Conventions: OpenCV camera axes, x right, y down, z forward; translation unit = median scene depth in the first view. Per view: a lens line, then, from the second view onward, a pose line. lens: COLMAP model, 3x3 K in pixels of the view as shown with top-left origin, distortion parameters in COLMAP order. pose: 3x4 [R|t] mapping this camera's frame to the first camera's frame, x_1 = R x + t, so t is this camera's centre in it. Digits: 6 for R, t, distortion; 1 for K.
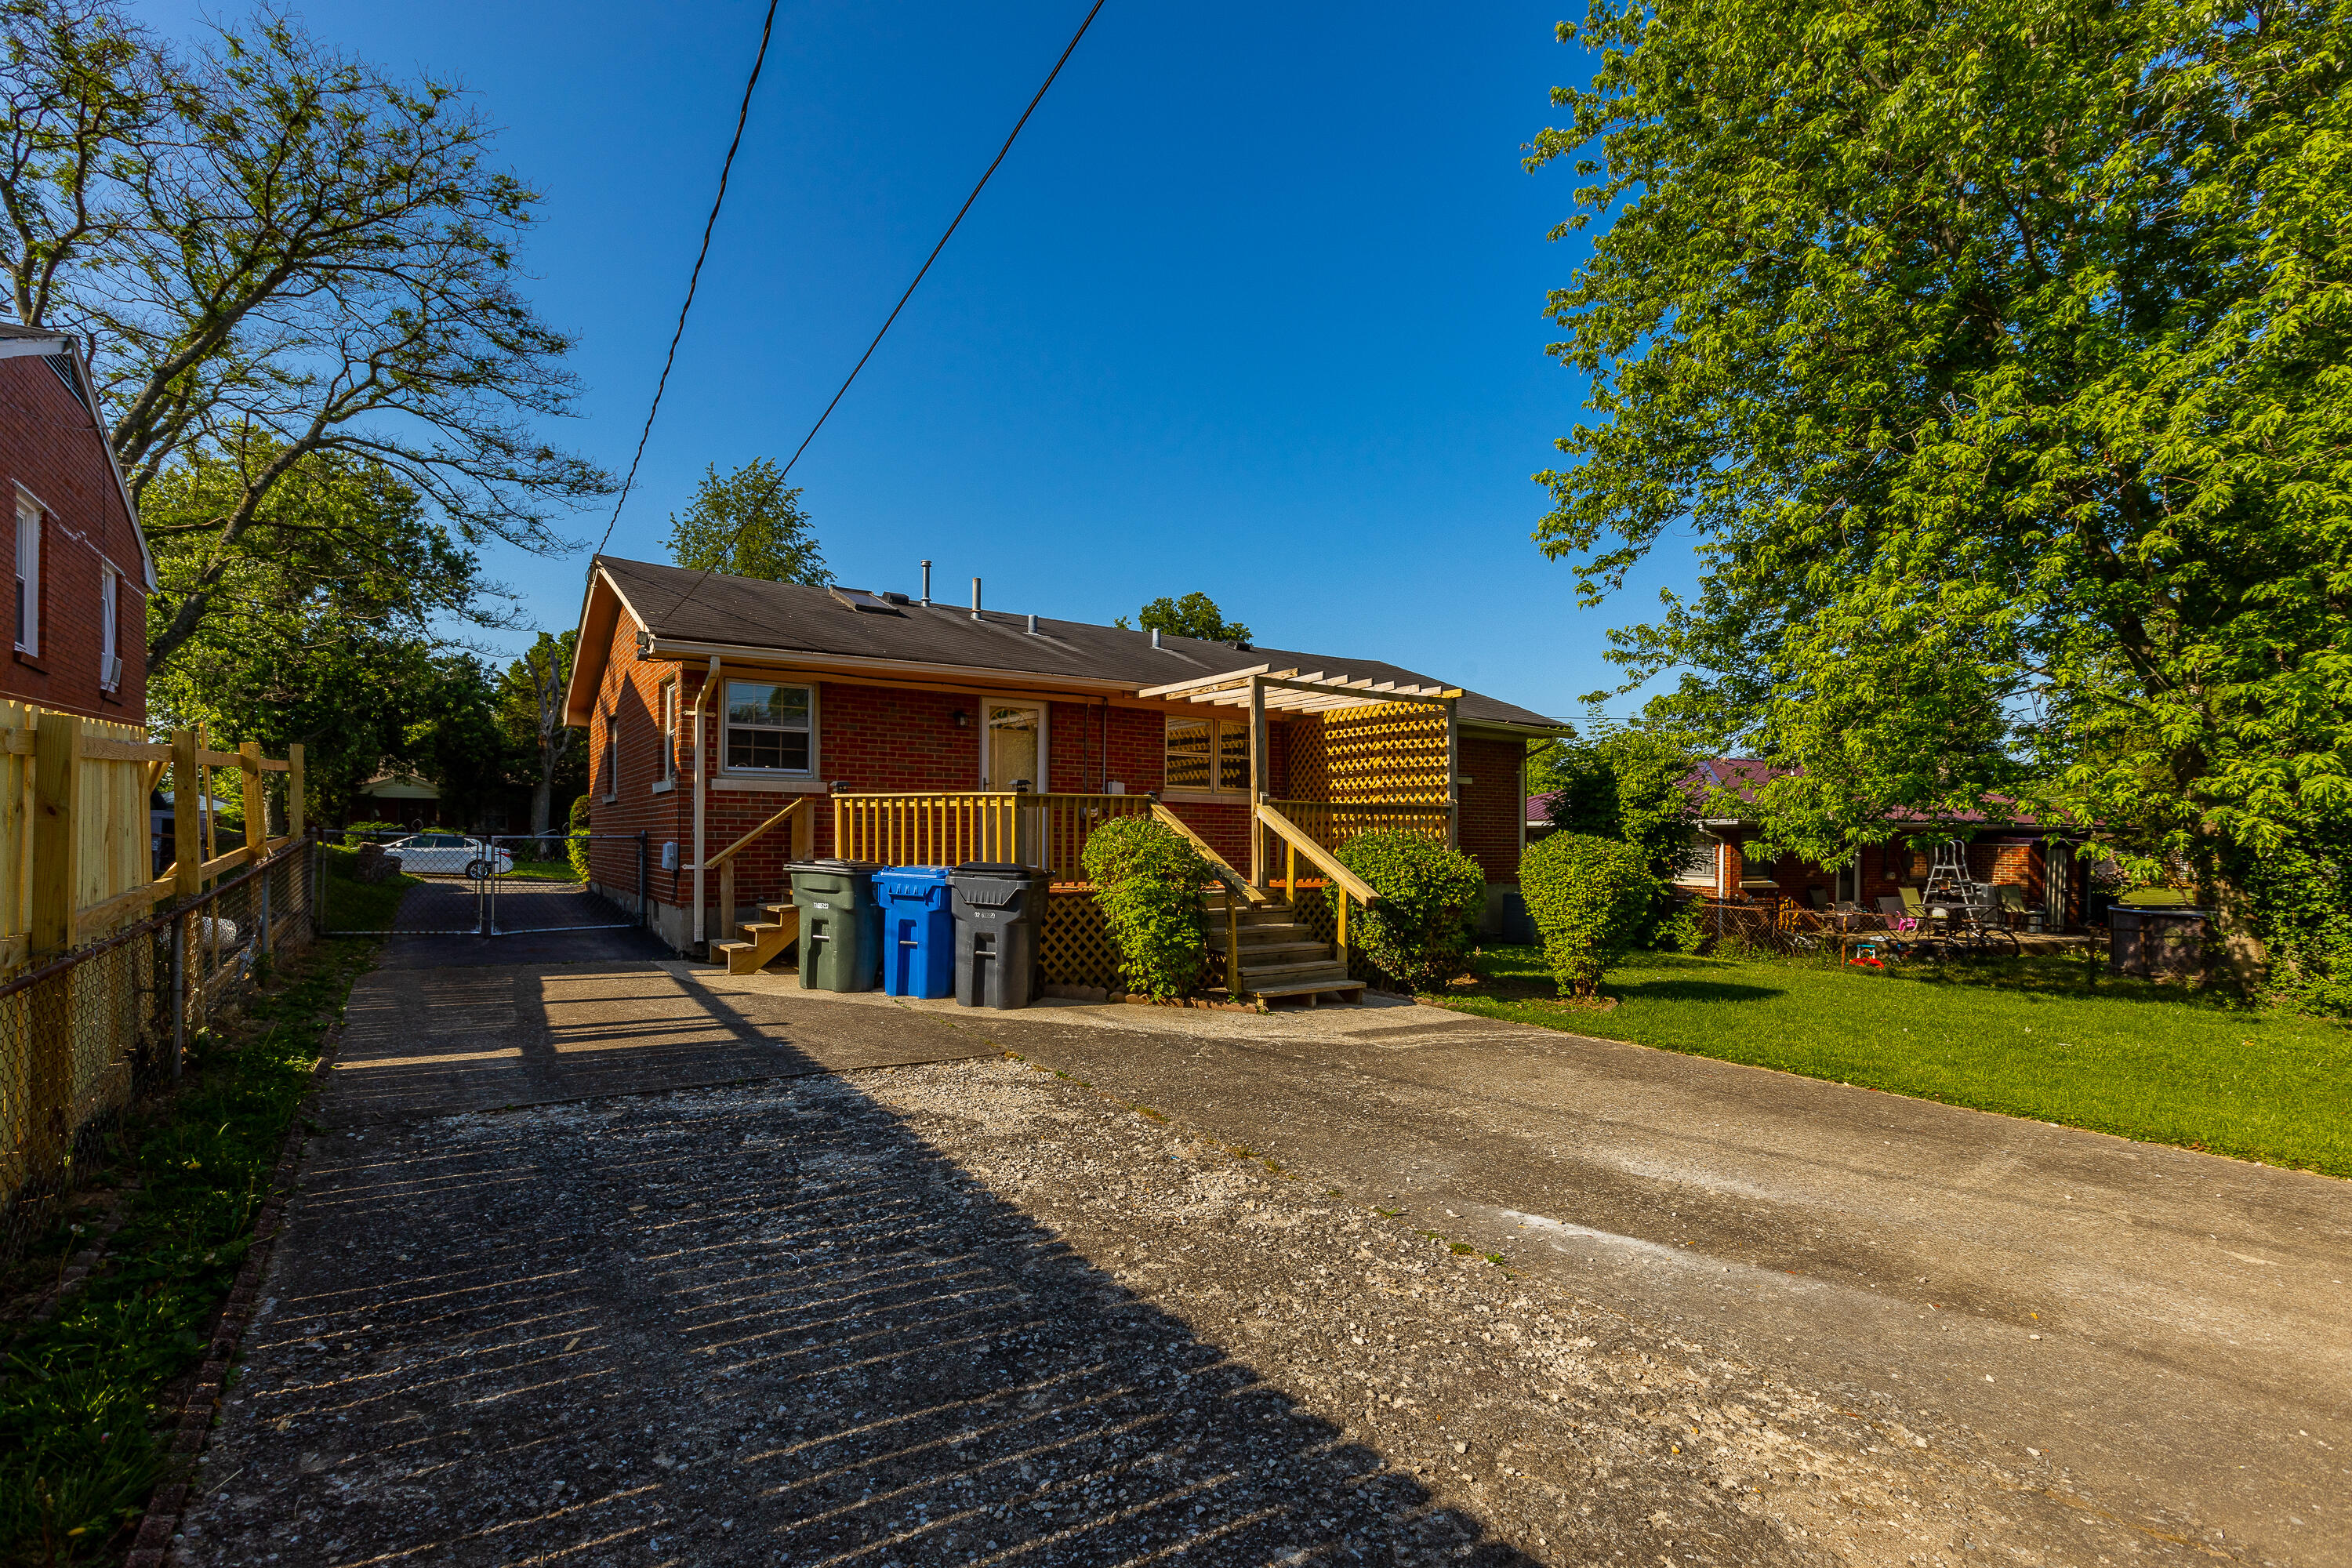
lens RADIAL K [[1051.3, 0, 1180.5], [0, 1051.3, 819.8], [0, 0, 1]] dist [-0.002865, -0.000180]
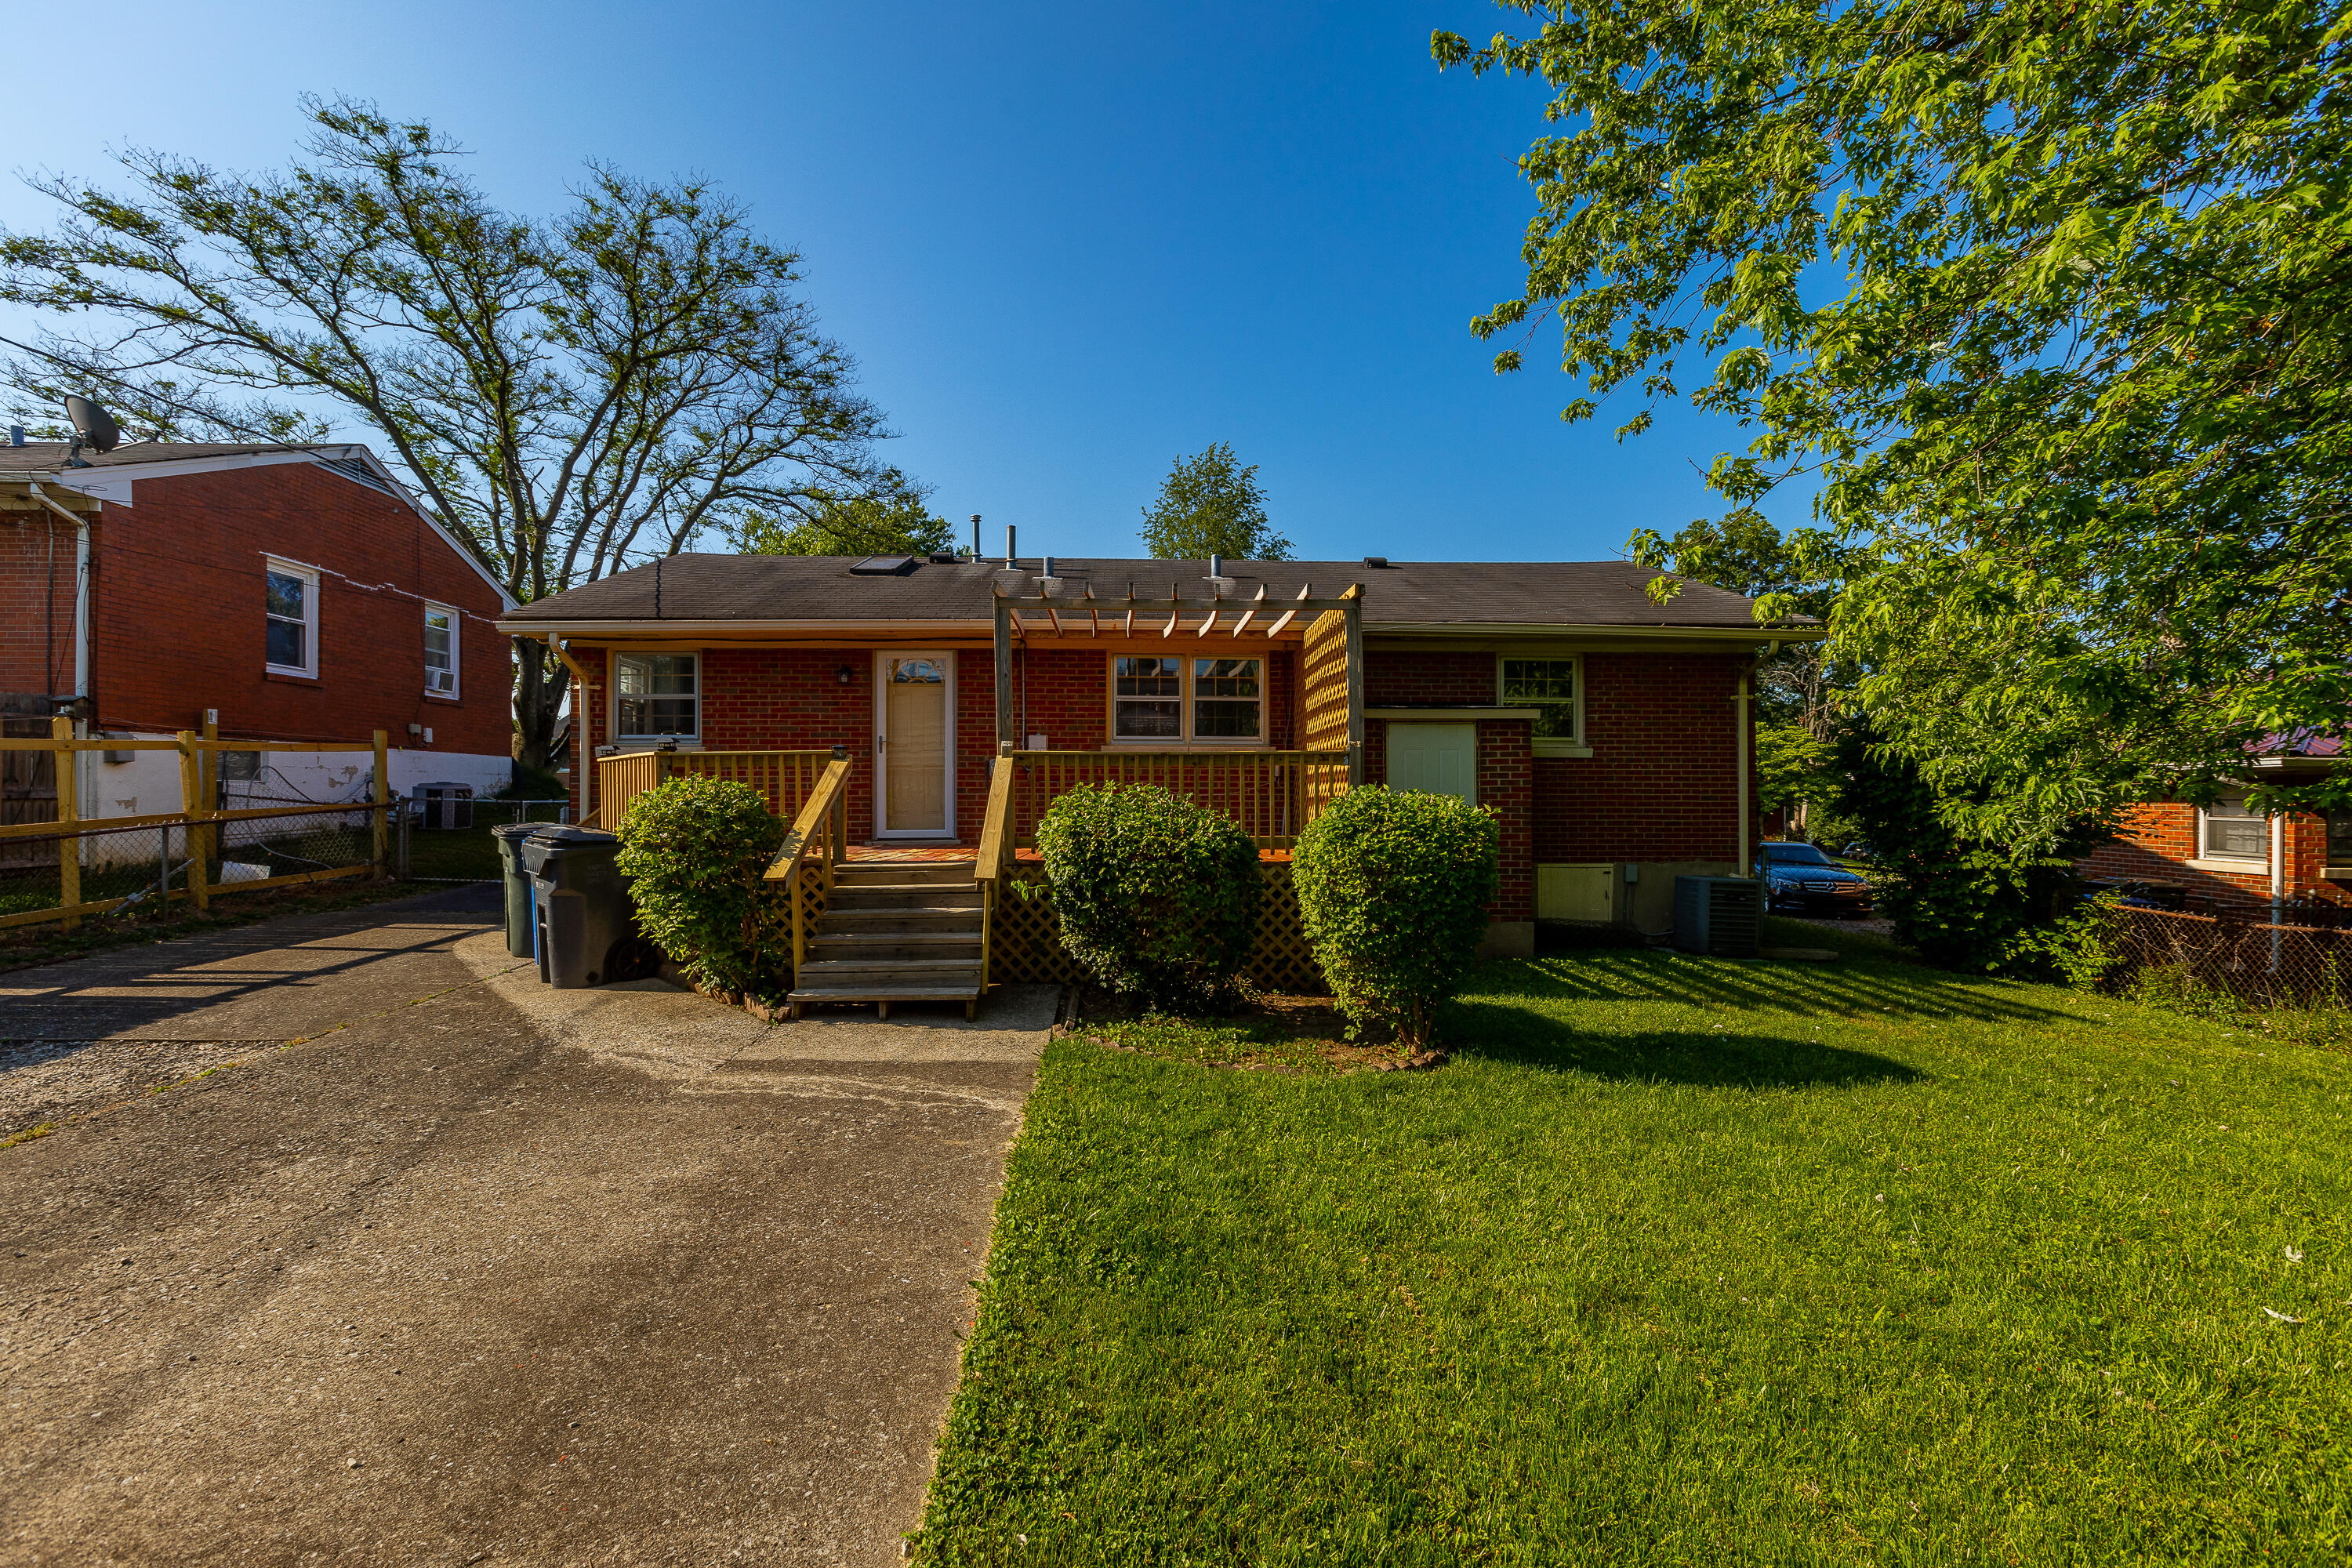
lens RADIAL K [[1046.7, 0, 1181.3], [0, 1046.7, 786.9], [0, 0, 1]] dist [0.000498, -0.000155]
pose [[0.853972, -0.014643, -0.520114, 0.491476], [0.016766, 0.999859, -0.000622, 0.009119], [0.520050, -0.008189, 0.854097, 0.324441]]
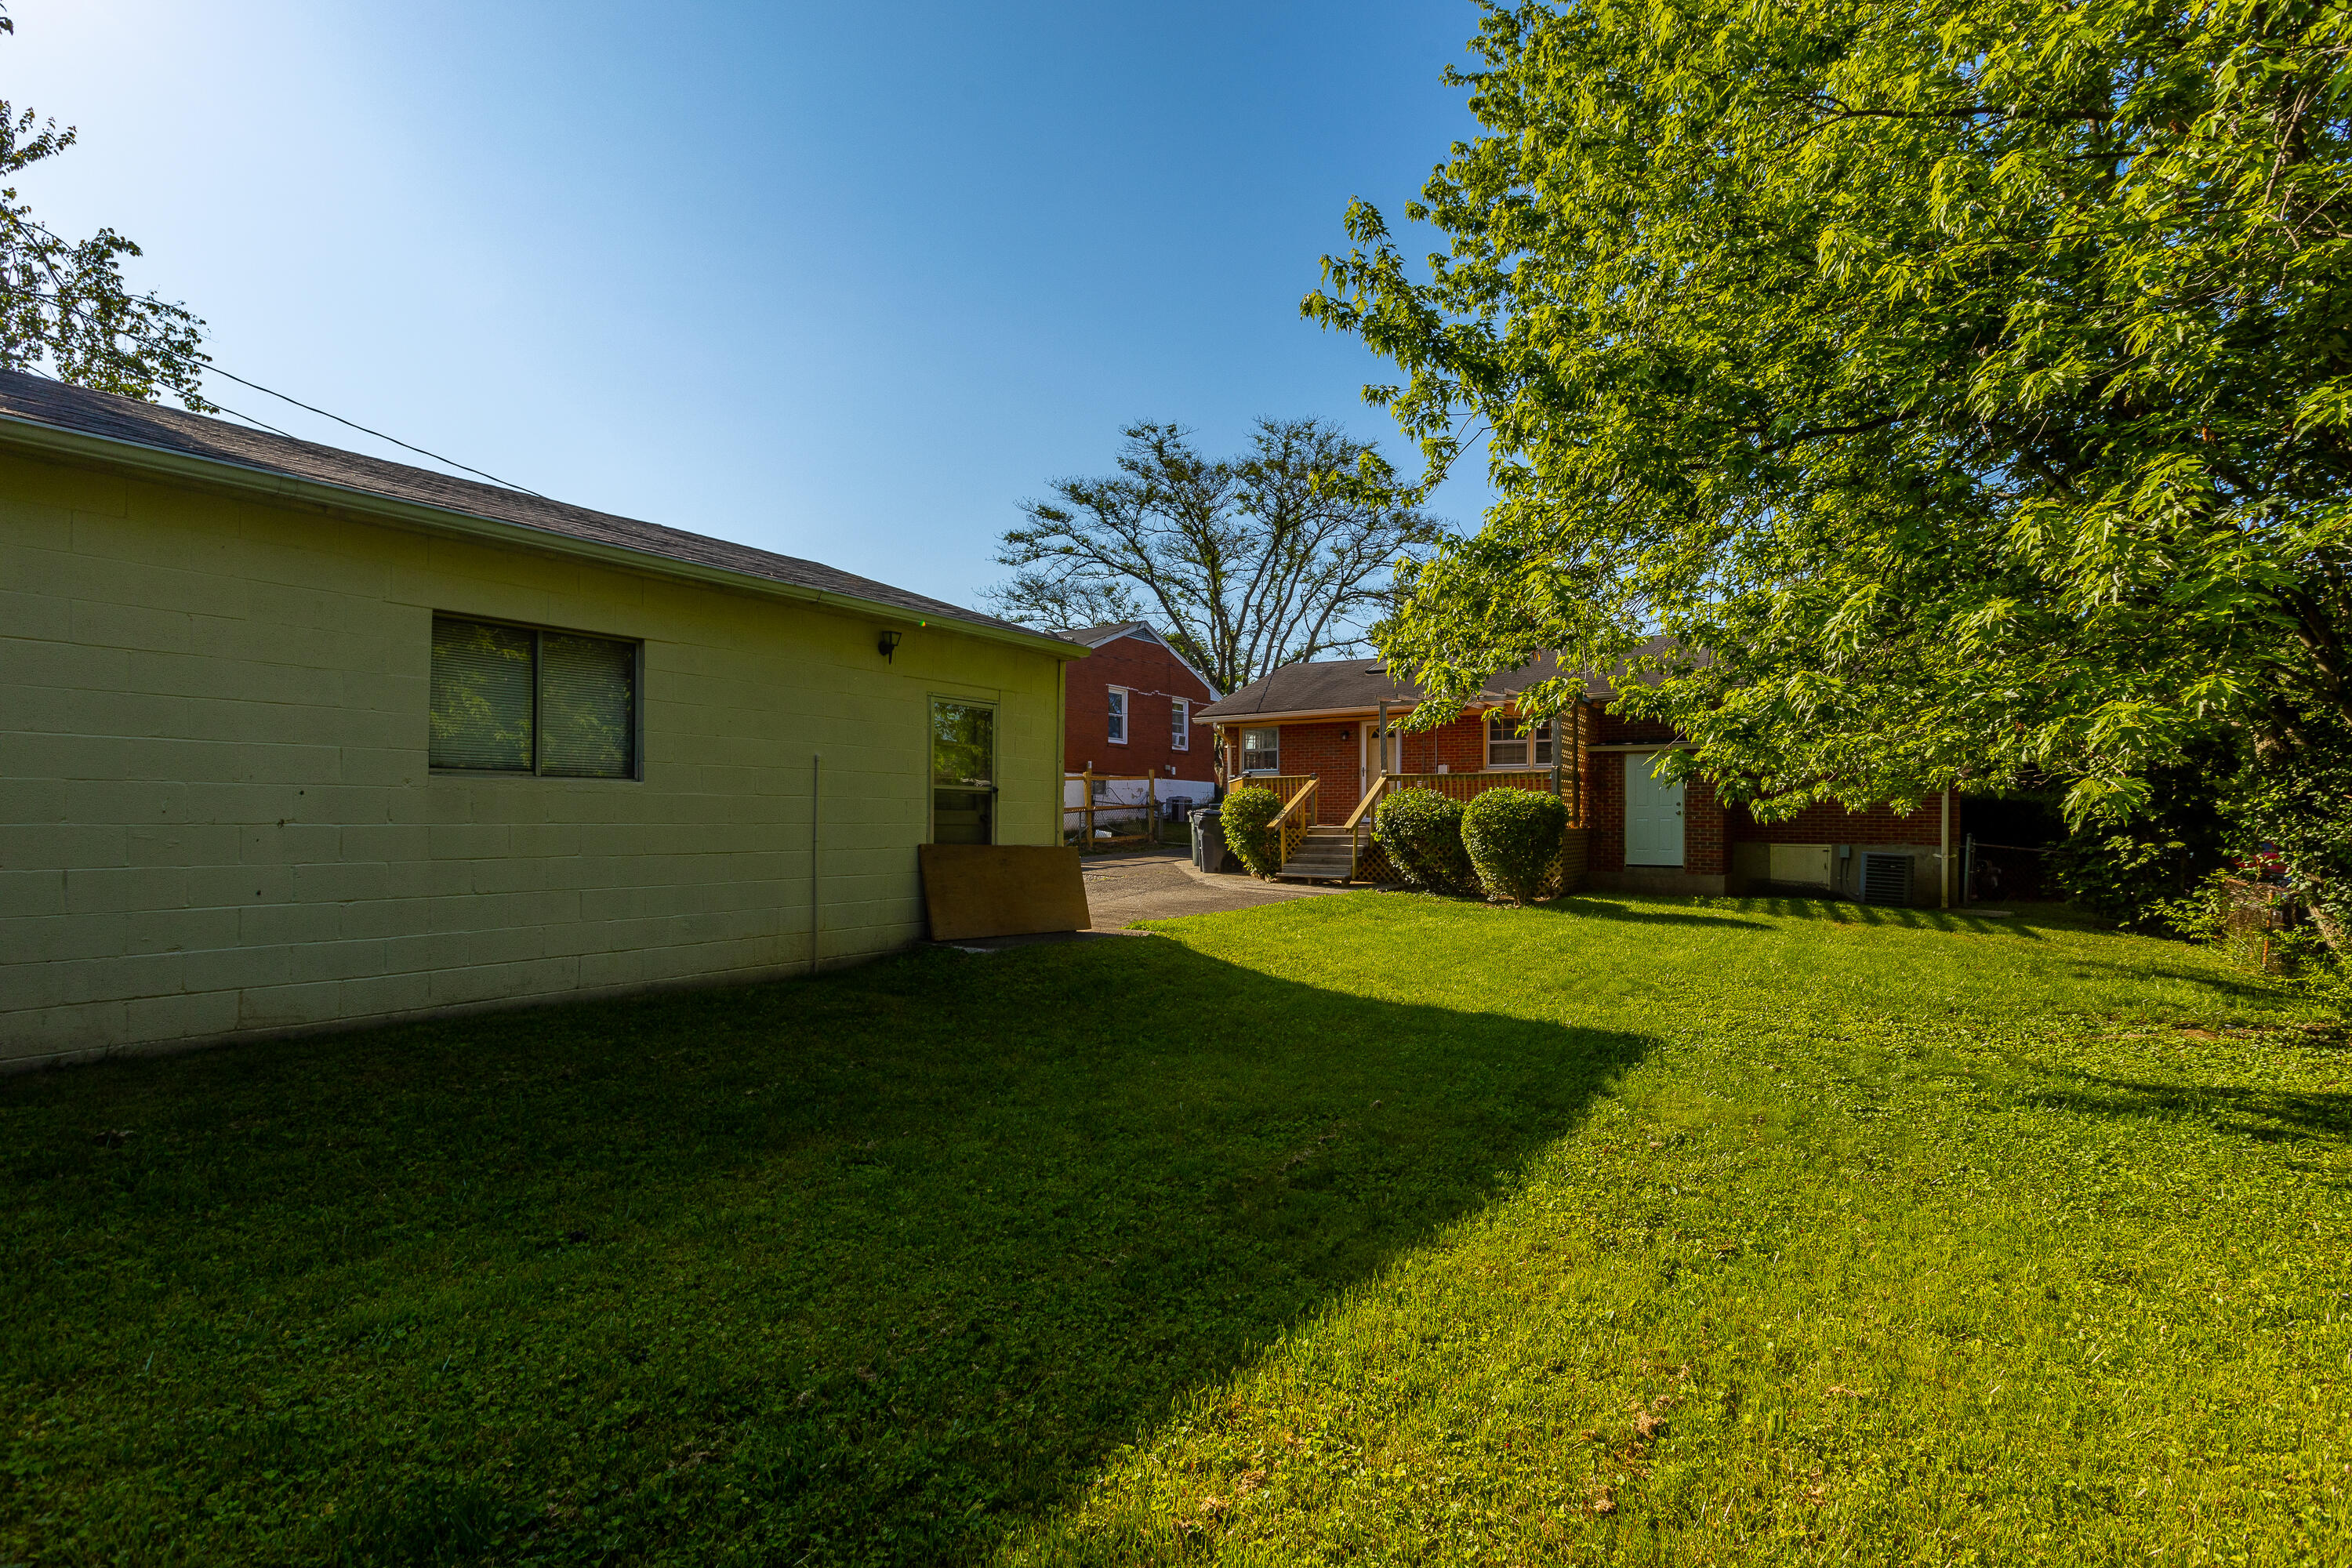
lens RADIAL K [[1046.7, 0, 1181.3], [0, 1046.7, 786.9], [0, 0, 1]] dist [0.000498, -0.000155]
pose [[0.382844, -0.033886, -0.923191, 1.206755], [0.011761, 0.999425, -0.031807, 0.040463], [0.923738, 0.001320, 0.383023, 0.059129]]
